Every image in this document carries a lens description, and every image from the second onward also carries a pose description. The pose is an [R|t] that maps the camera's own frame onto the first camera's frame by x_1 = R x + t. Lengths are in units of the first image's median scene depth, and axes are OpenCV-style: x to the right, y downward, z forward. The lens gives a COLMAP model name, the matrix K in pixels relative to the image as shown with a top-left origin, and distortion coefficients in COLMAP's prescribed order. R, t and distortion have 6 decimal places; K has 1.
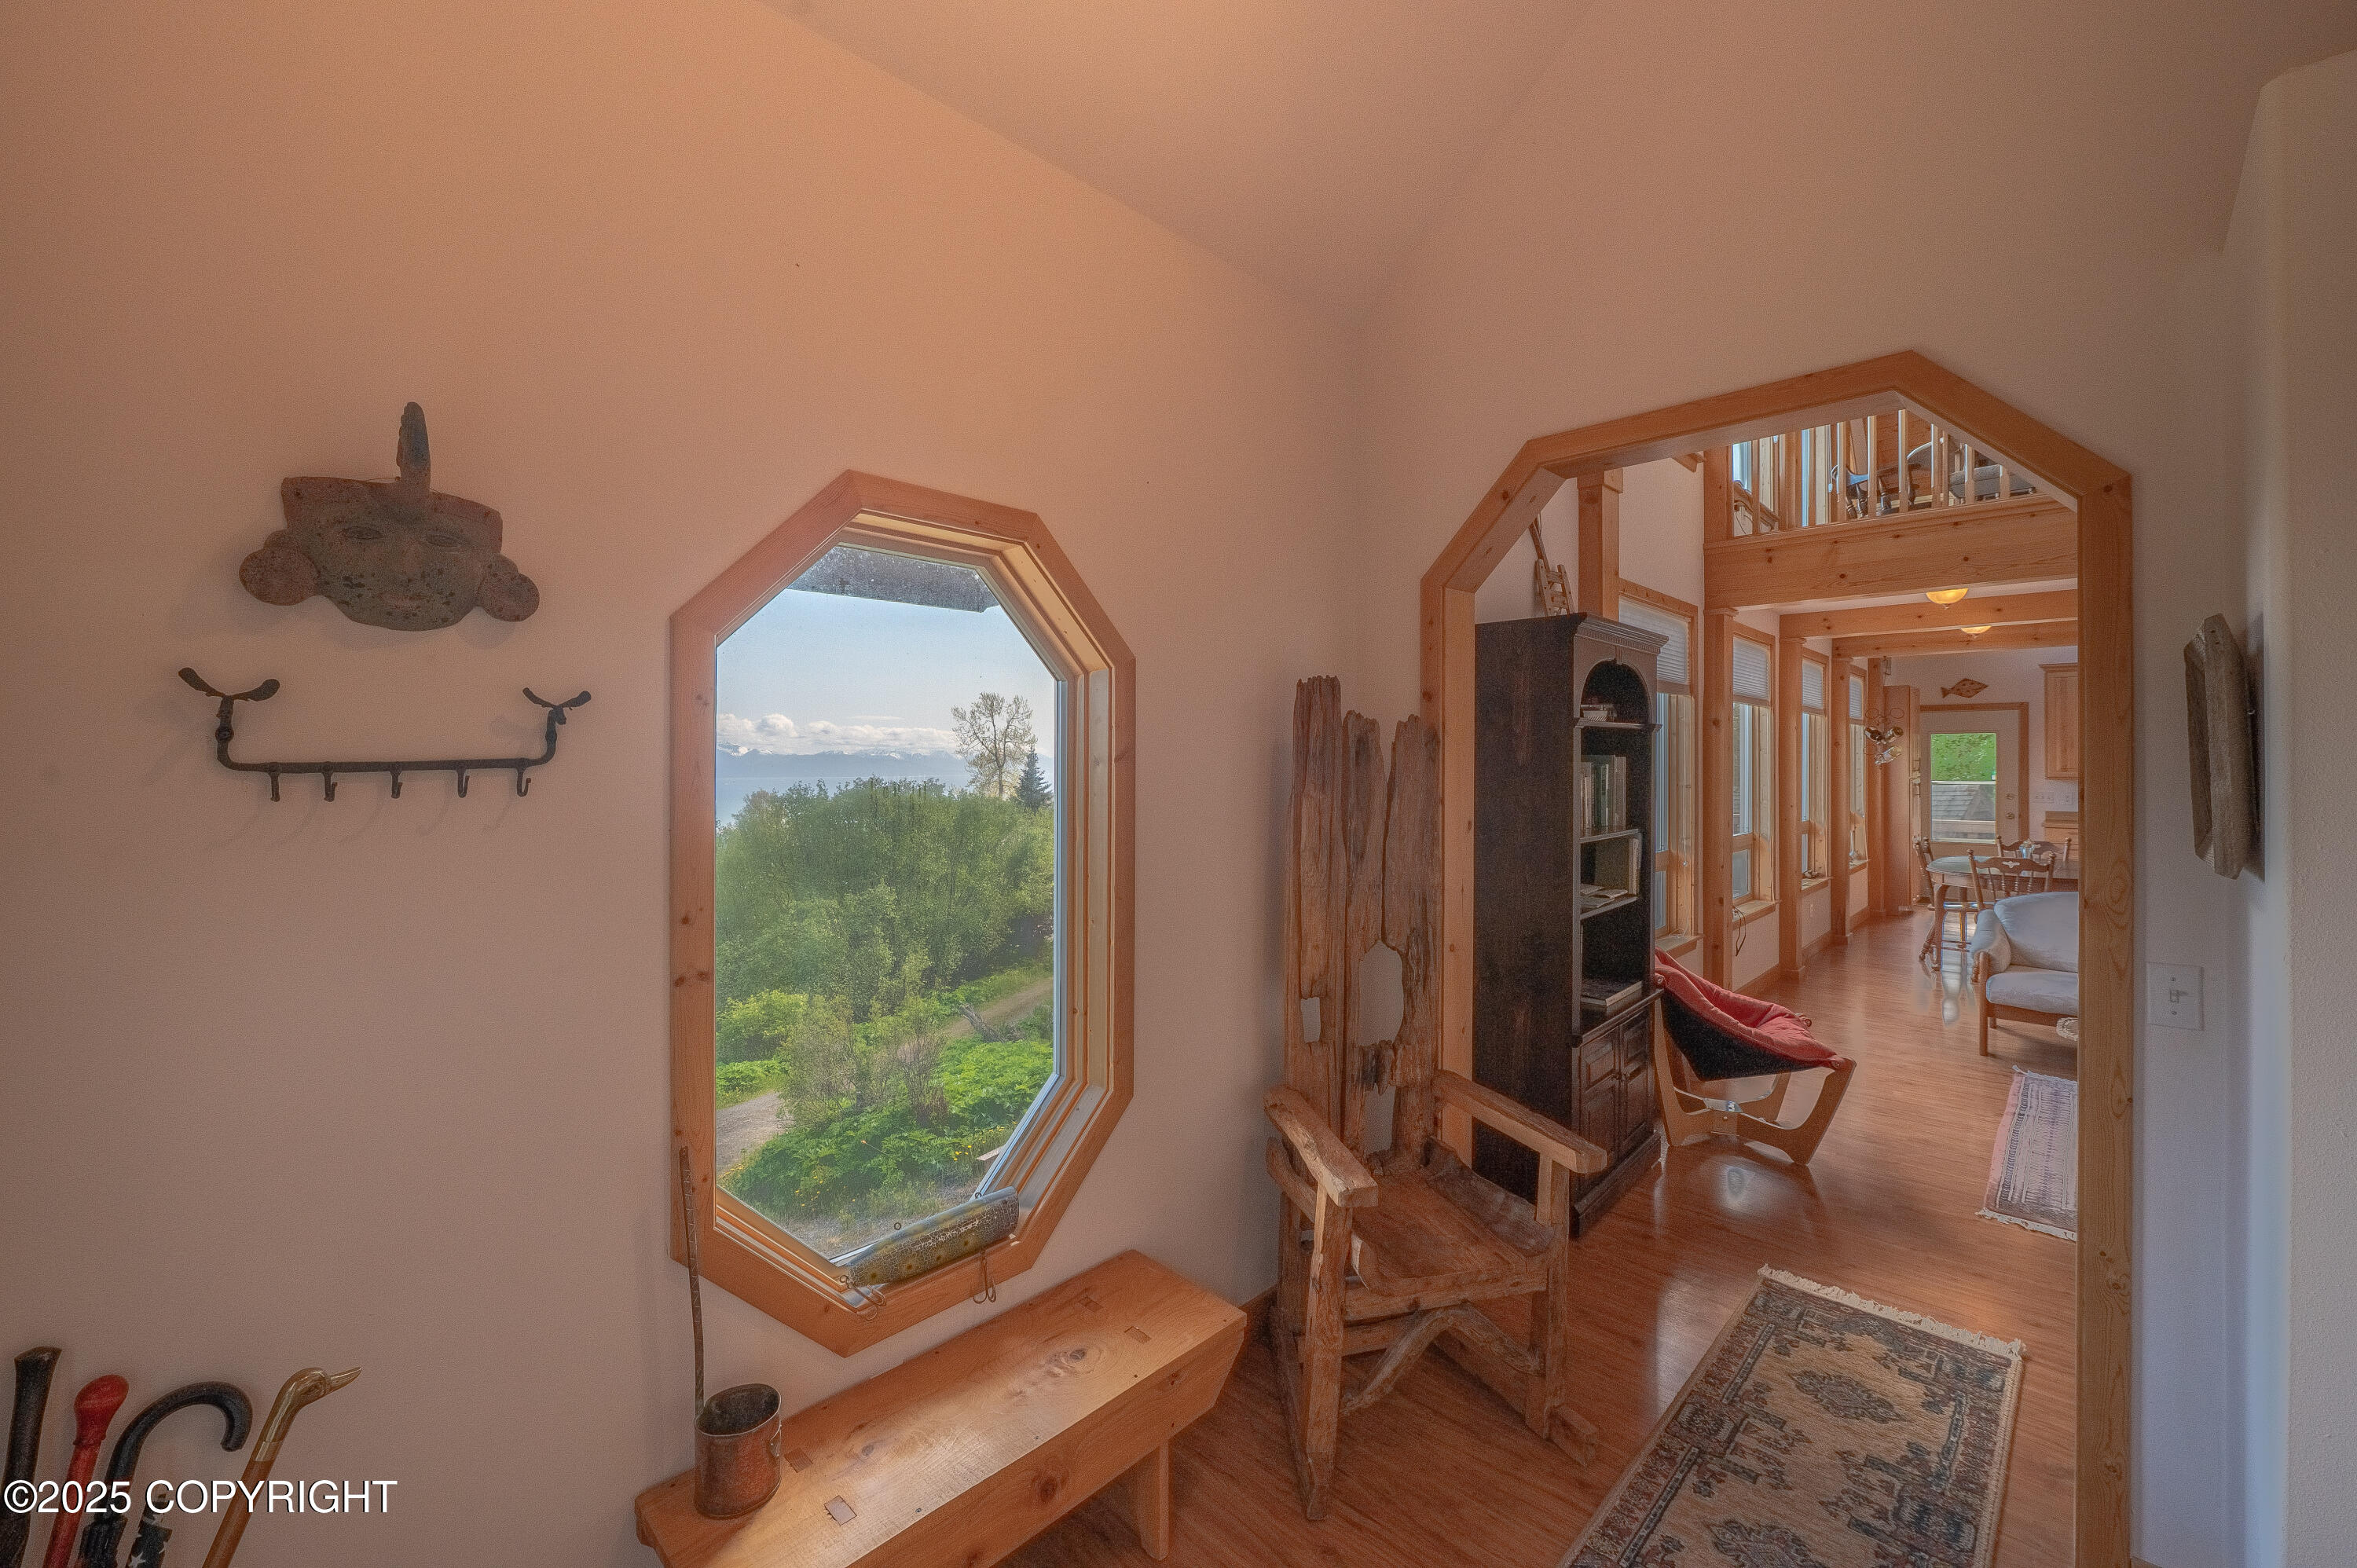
lens RADIAL K [[945.4, 0, 1164.4], [0, 945.4, 756.5], [0, 0, 1]] dist [-0.010786, -0.000419]
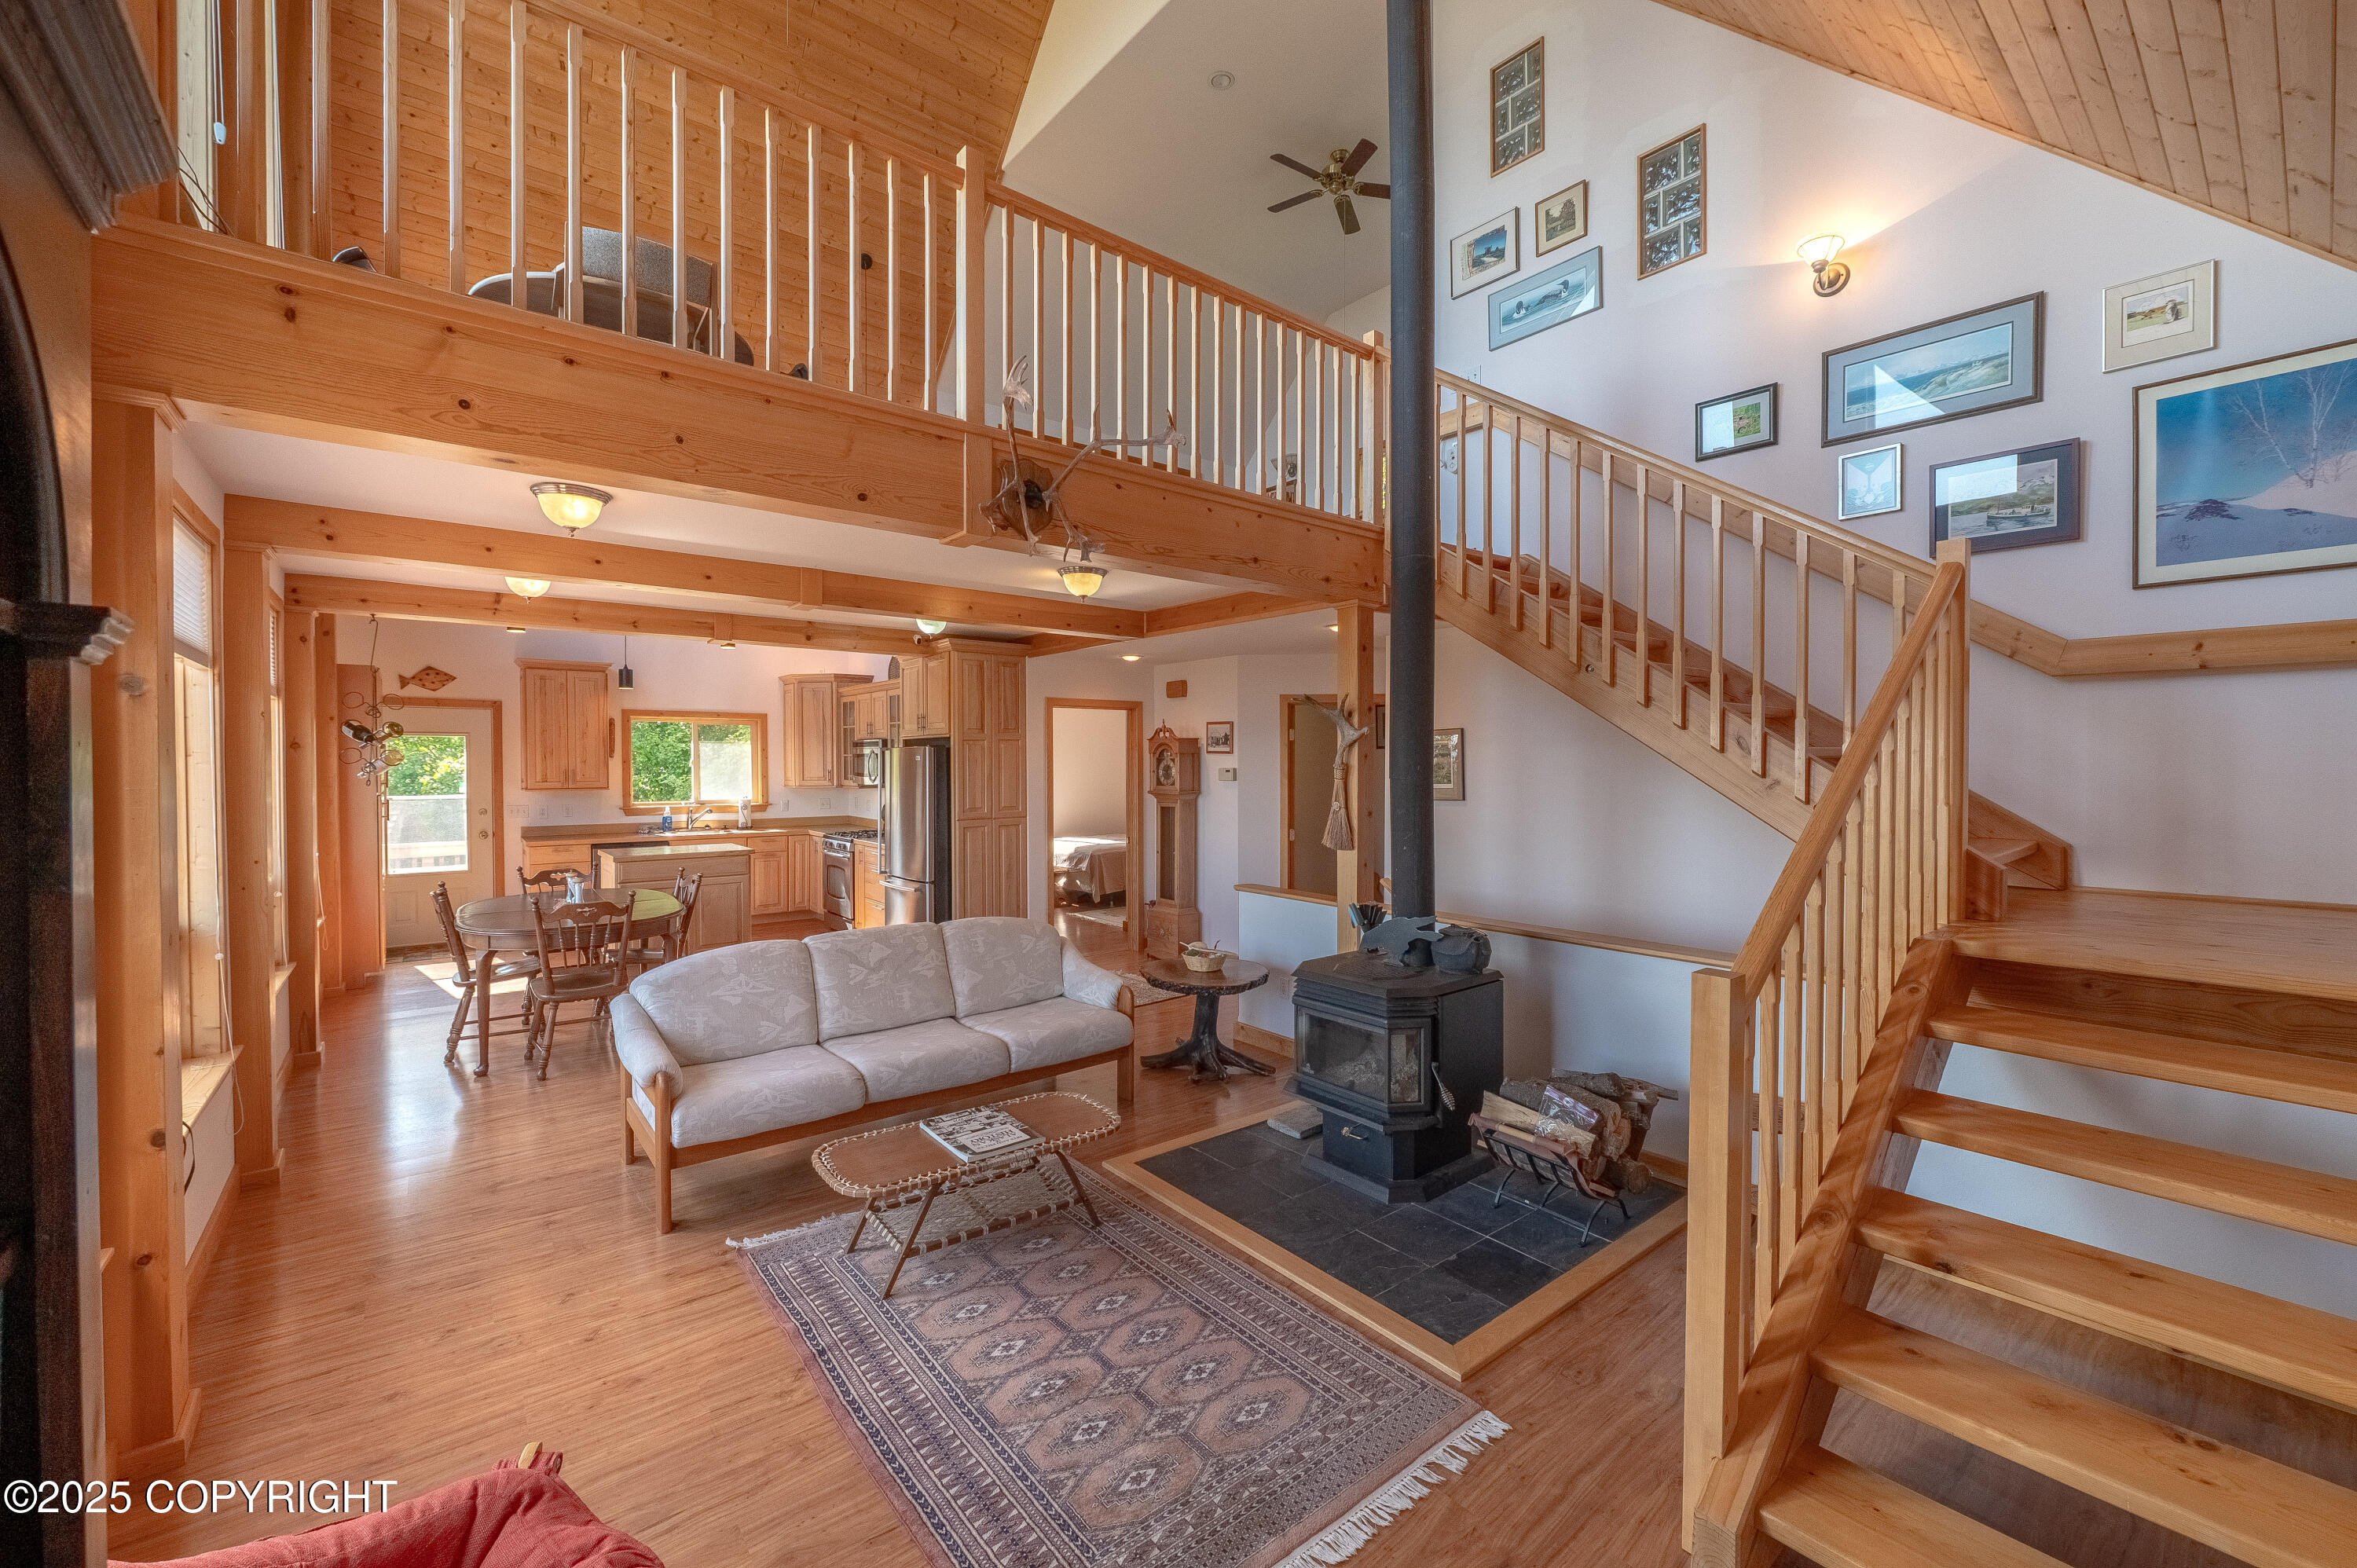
lens RADIAL K [[934.0, 0, 1171.7], [0, 934.0, 775.9], [0, 0, 1]] dist [-0.008212, 0.000151]
pose [[0.108213, -0.011450, 0.994062, 0.549479], [-0.004993, 0.999915, 0.012061, -0.009367], [-0.994115, -0.006269, 0.108147, 1.151844]]
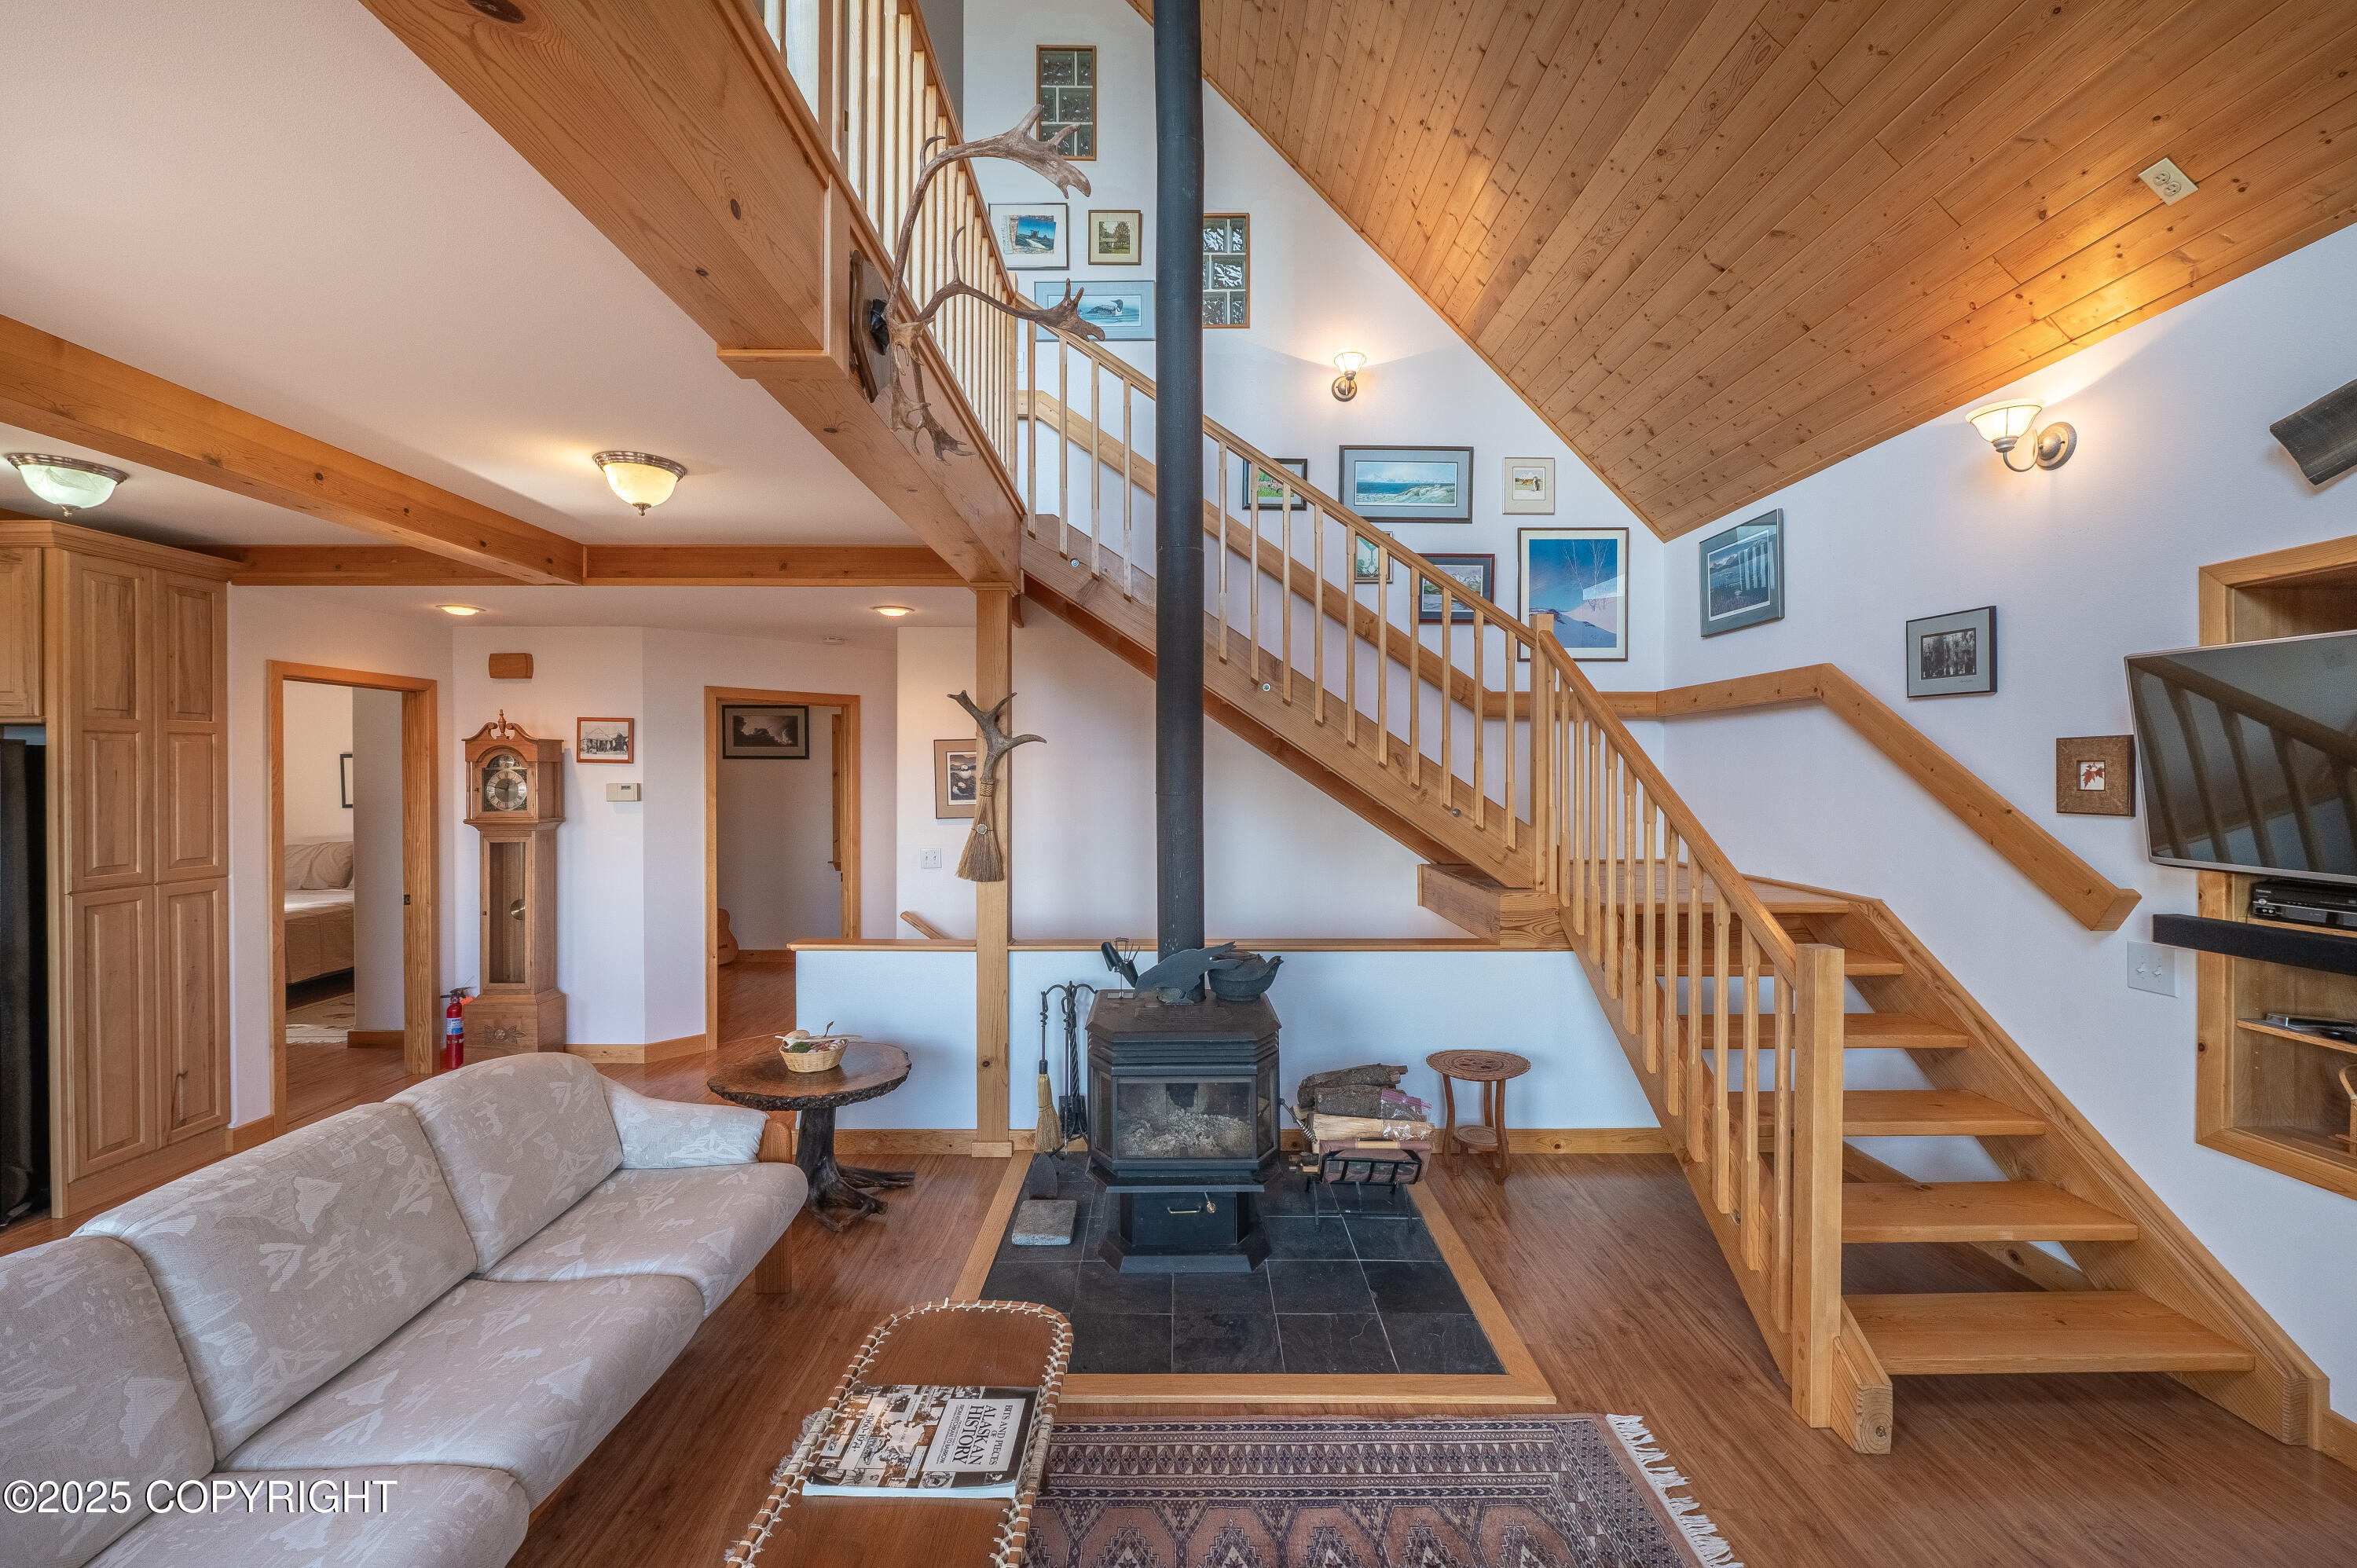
lens RADIAL K [[934.9, 0, 1174.8], [0, 934.9, 779.6], [0, 0, 1]] dist [-0.007227, -0.000464]
pose [[-0.709238, -0.001072, 0.704968, 1.132561], [-0.001986, 0.999998, -0.000478, -0.009420], [-0.704966, -0.001739, -0.709239, 1.899627]]
